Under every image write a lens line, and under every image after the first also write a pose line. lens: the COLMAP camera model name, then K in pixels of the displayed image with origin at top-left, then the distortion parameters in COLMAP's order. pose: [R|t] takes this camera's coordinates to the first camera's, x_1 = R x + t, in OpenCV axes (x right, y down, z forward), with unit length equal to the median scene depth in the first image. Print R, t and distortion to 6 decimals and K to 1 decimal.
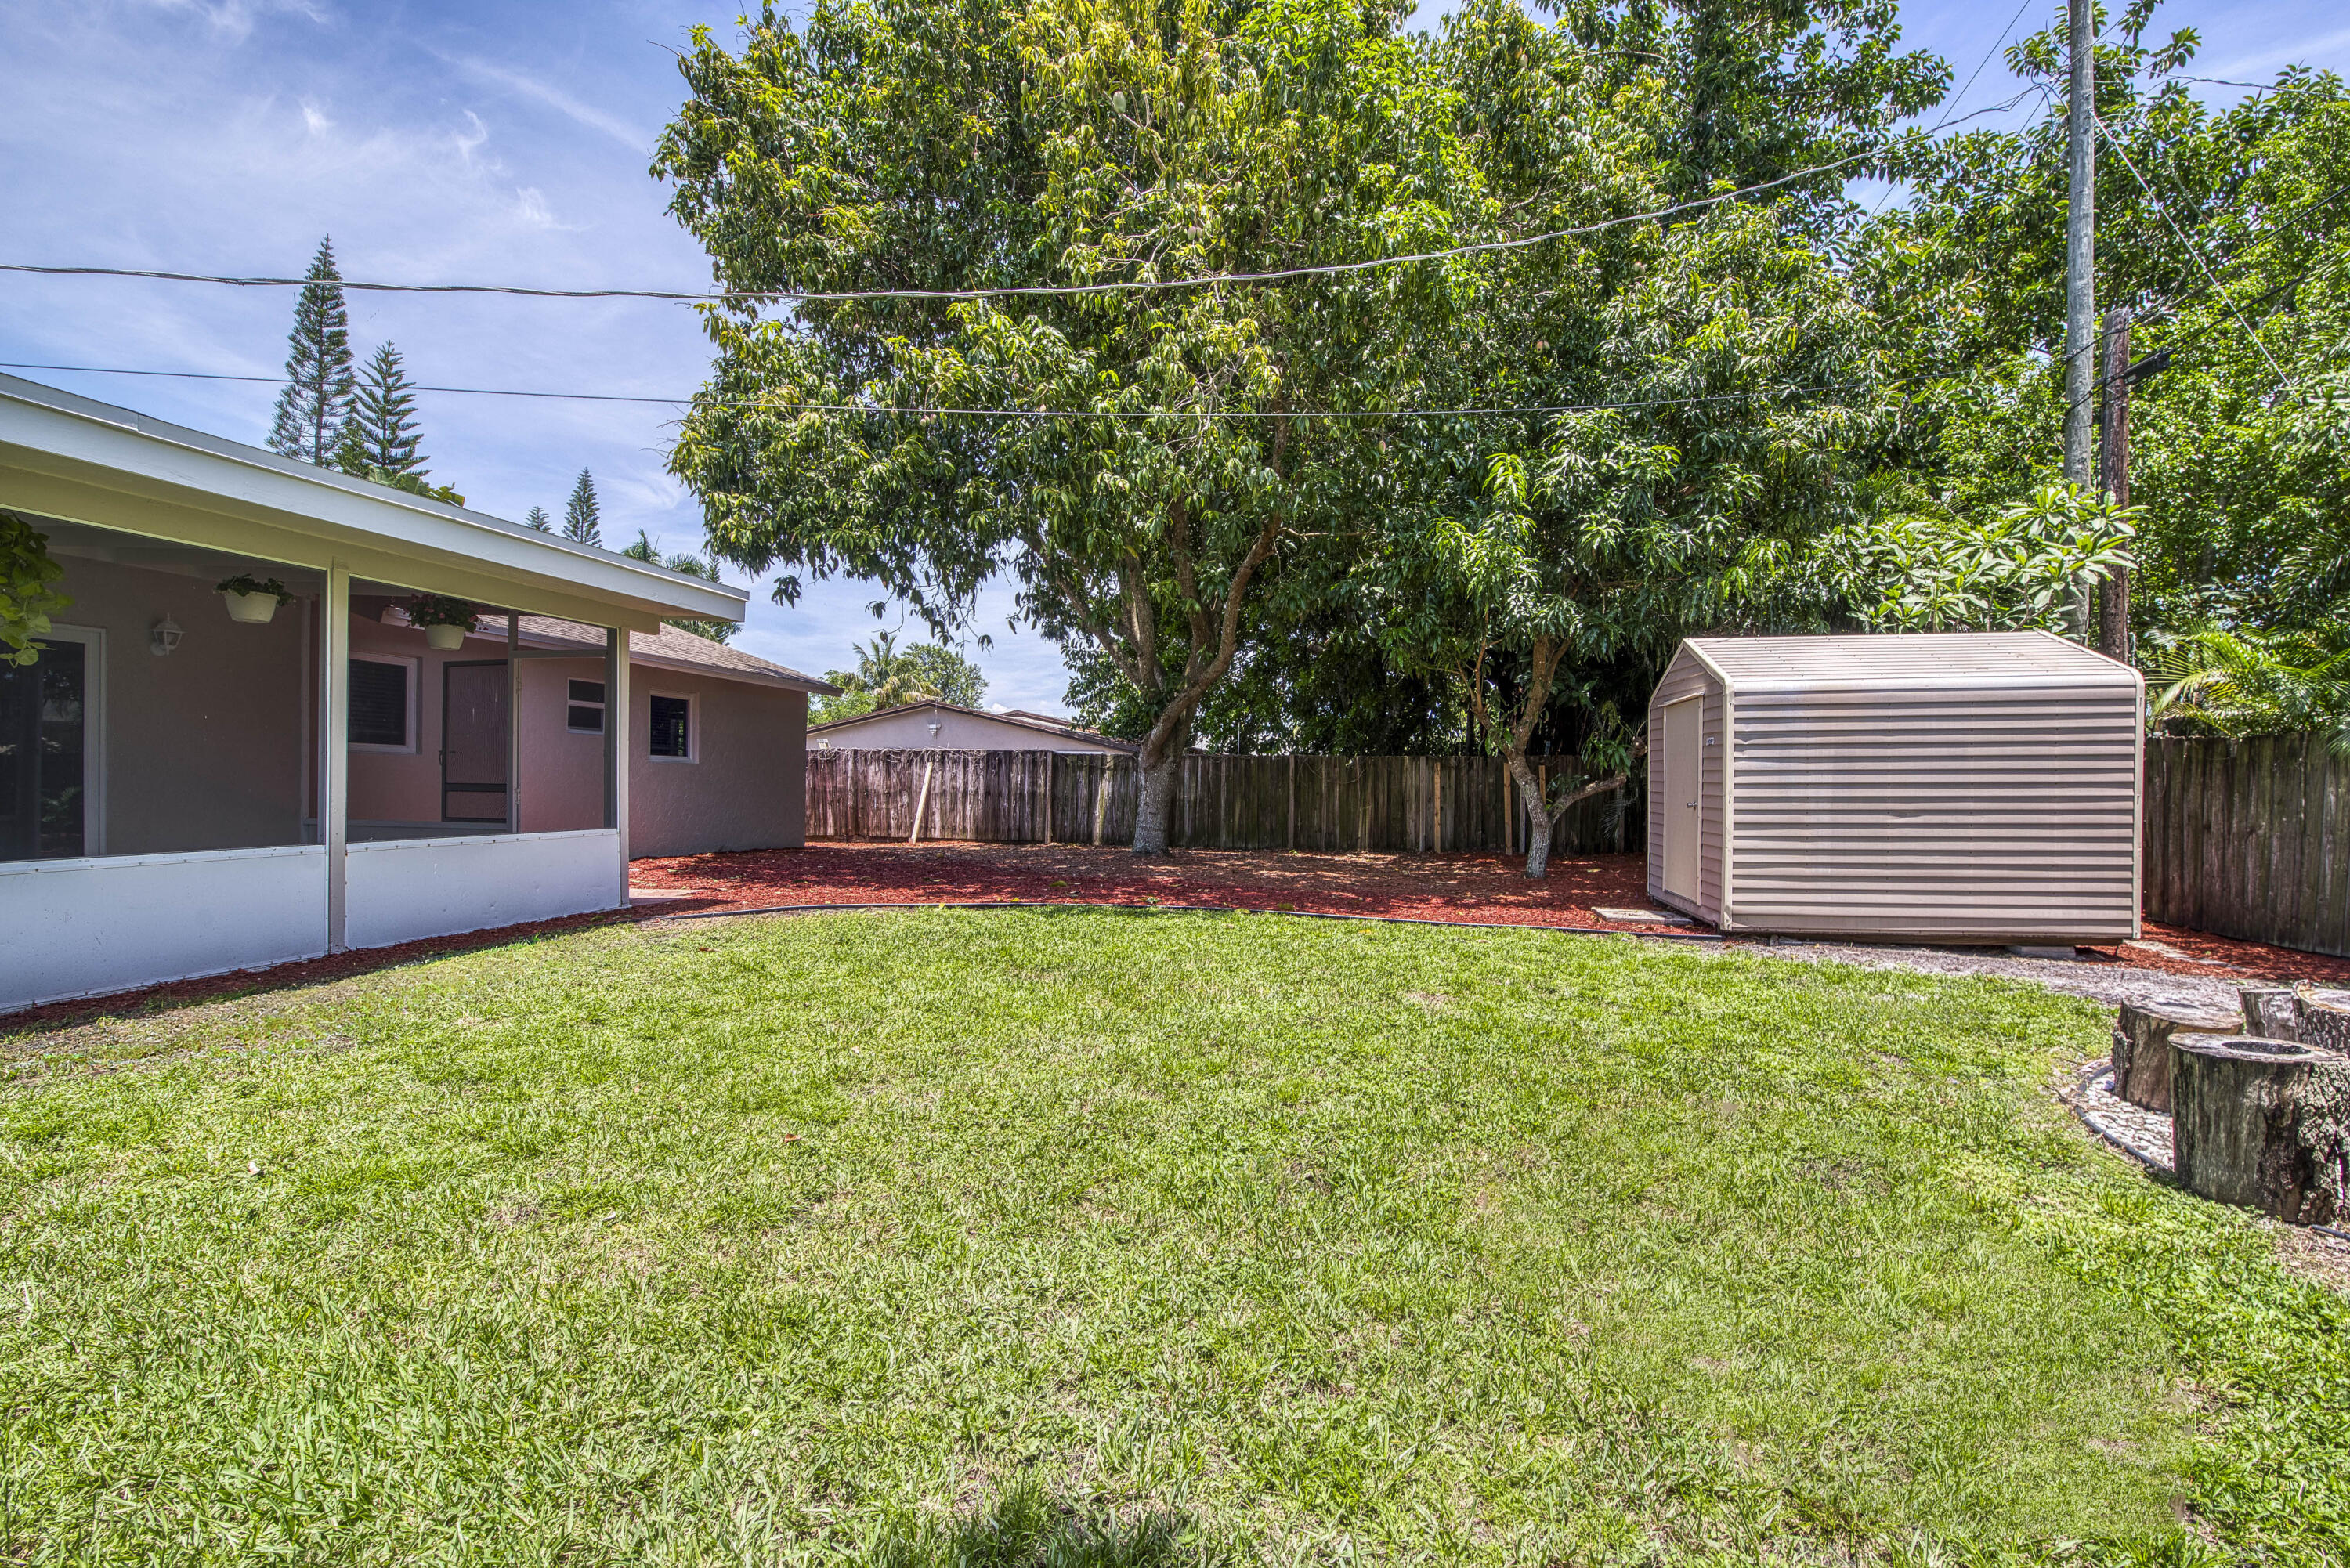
lens RADIAL K [[1020.6, 0, 1195.9], [0, 1020.6, 795.8], [0, 0, 1]] dist [-0.002841, -0.021126]
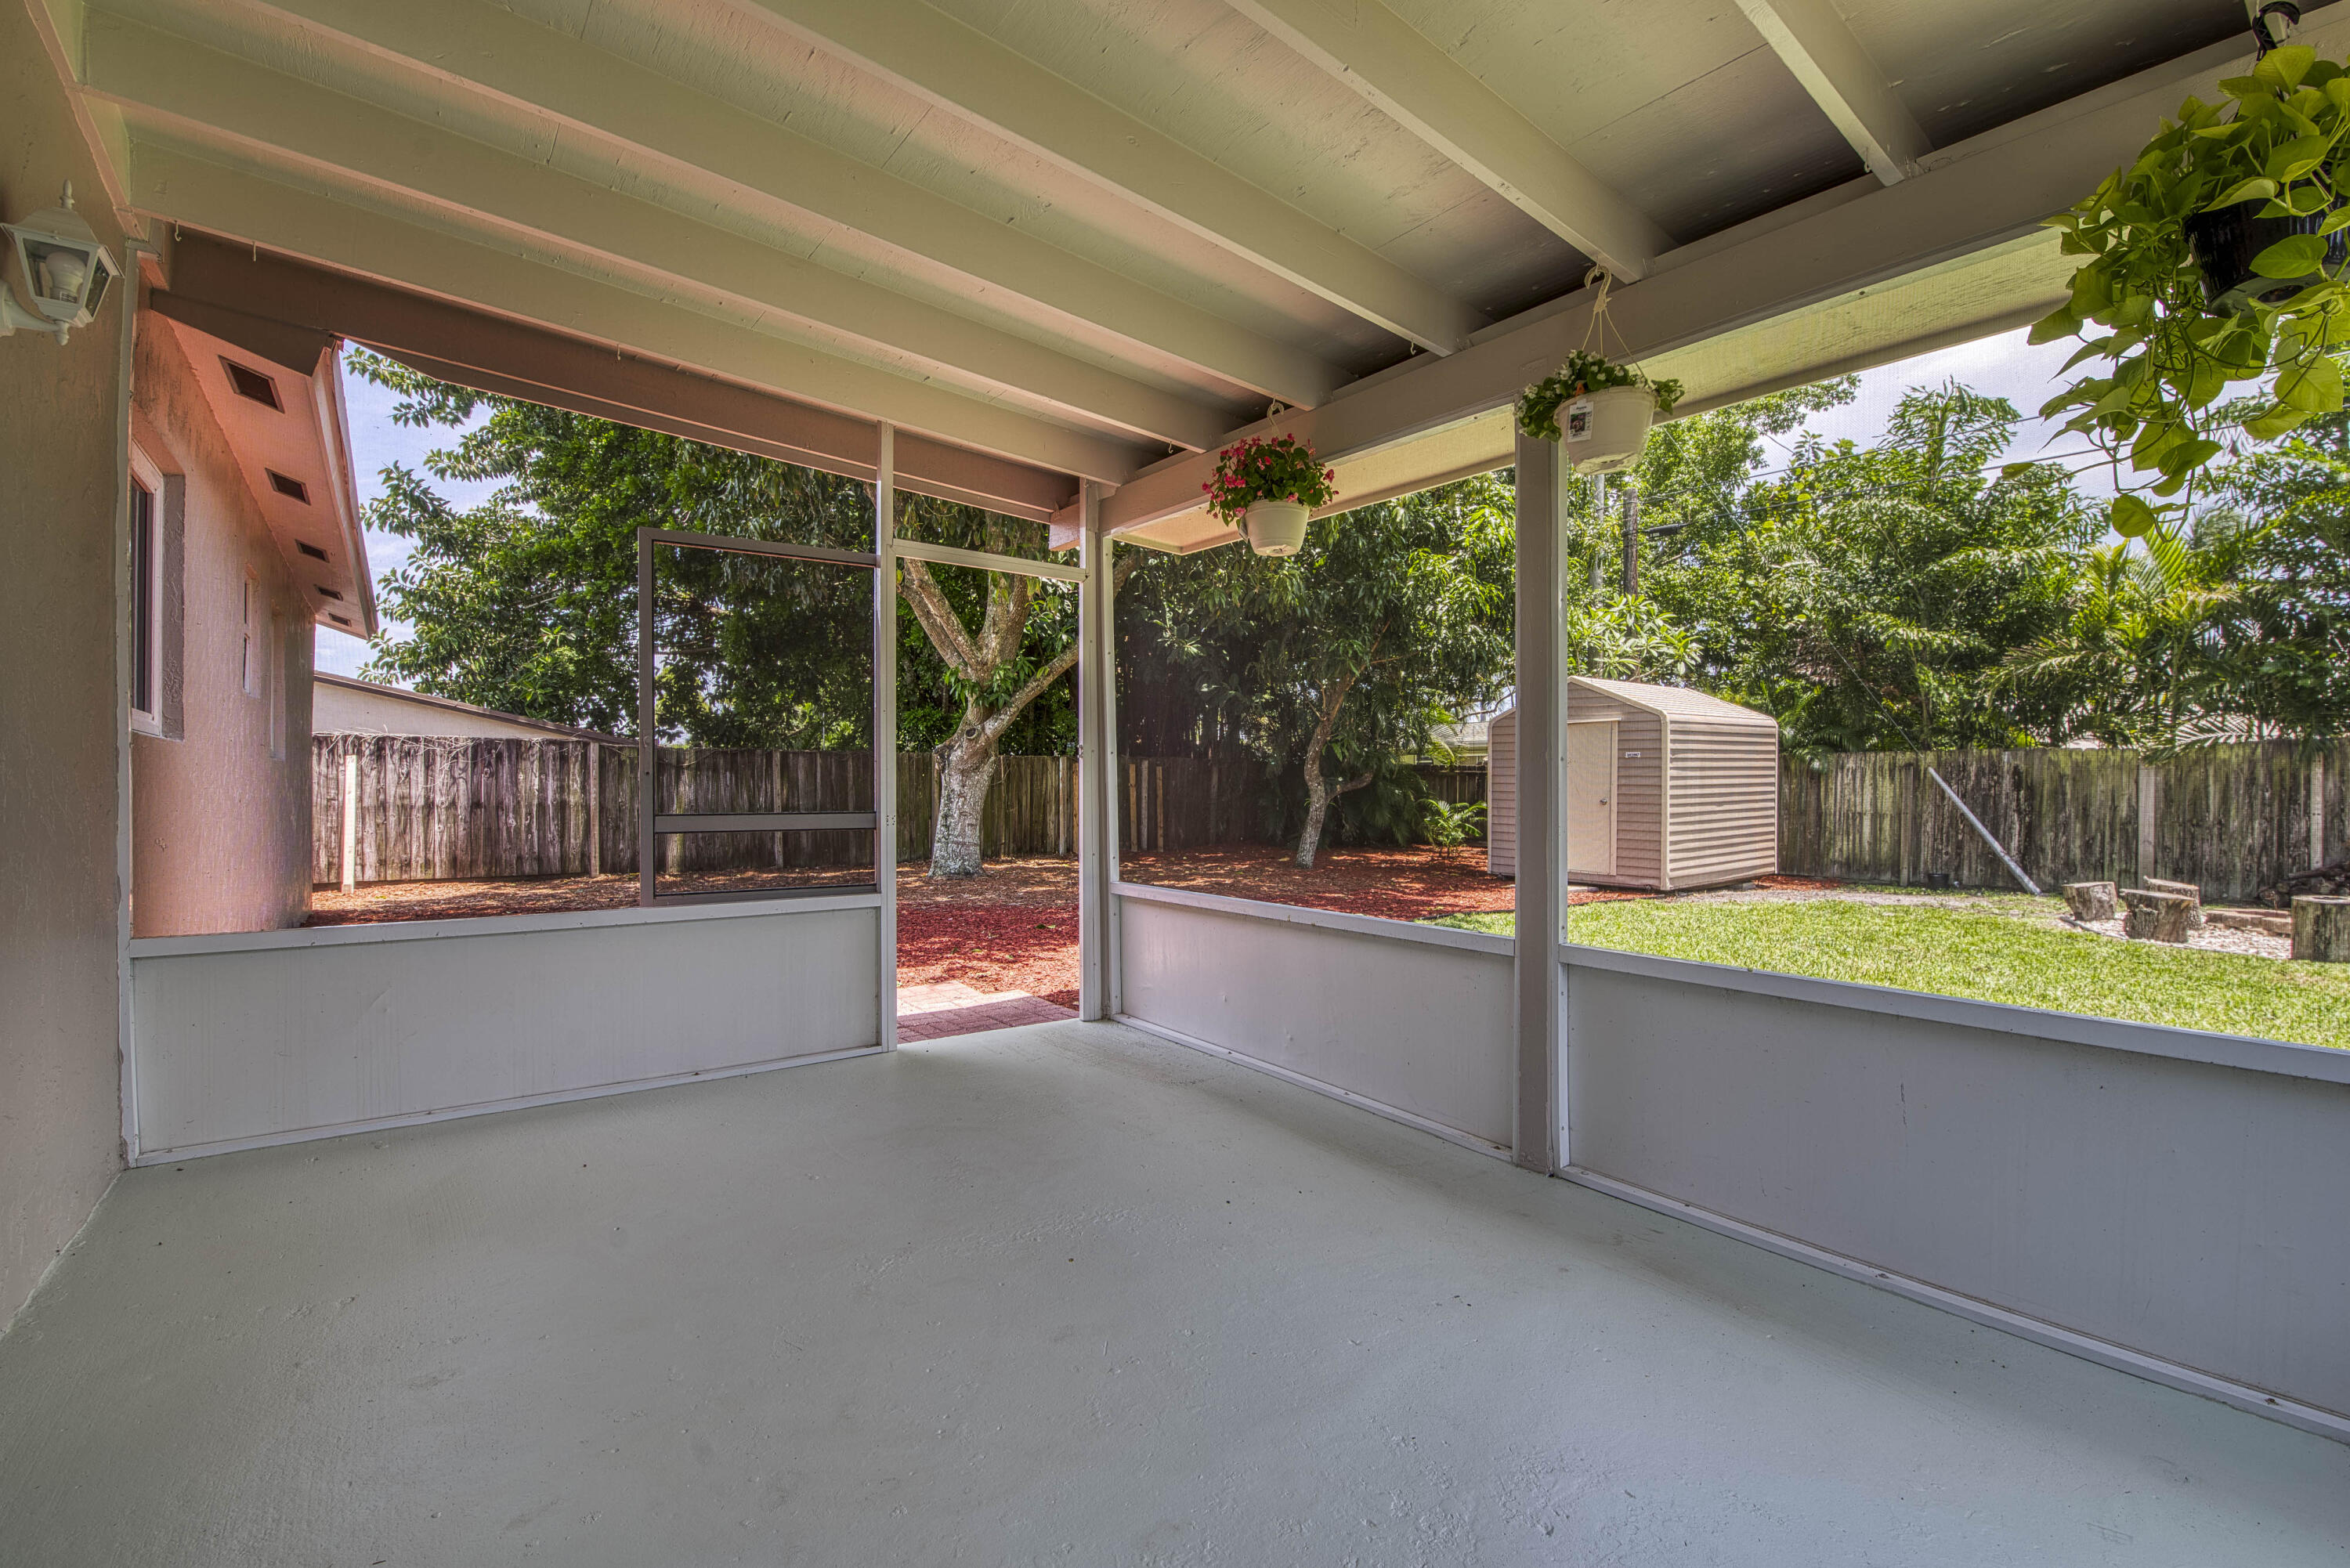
lens RADIAL K [[1011.1, 0, 1199.9], [0, 1011.1, 793.0], [0, 0, 1]] dist [-0.000361, -0.011323]
pose [[0.654949, -0.007352, 0.755638, -0.385690], [0.012988, 0.999914, -0.001529, -0.003391], [-0.755562, 0.010816, 0.654988, 0.233715]]
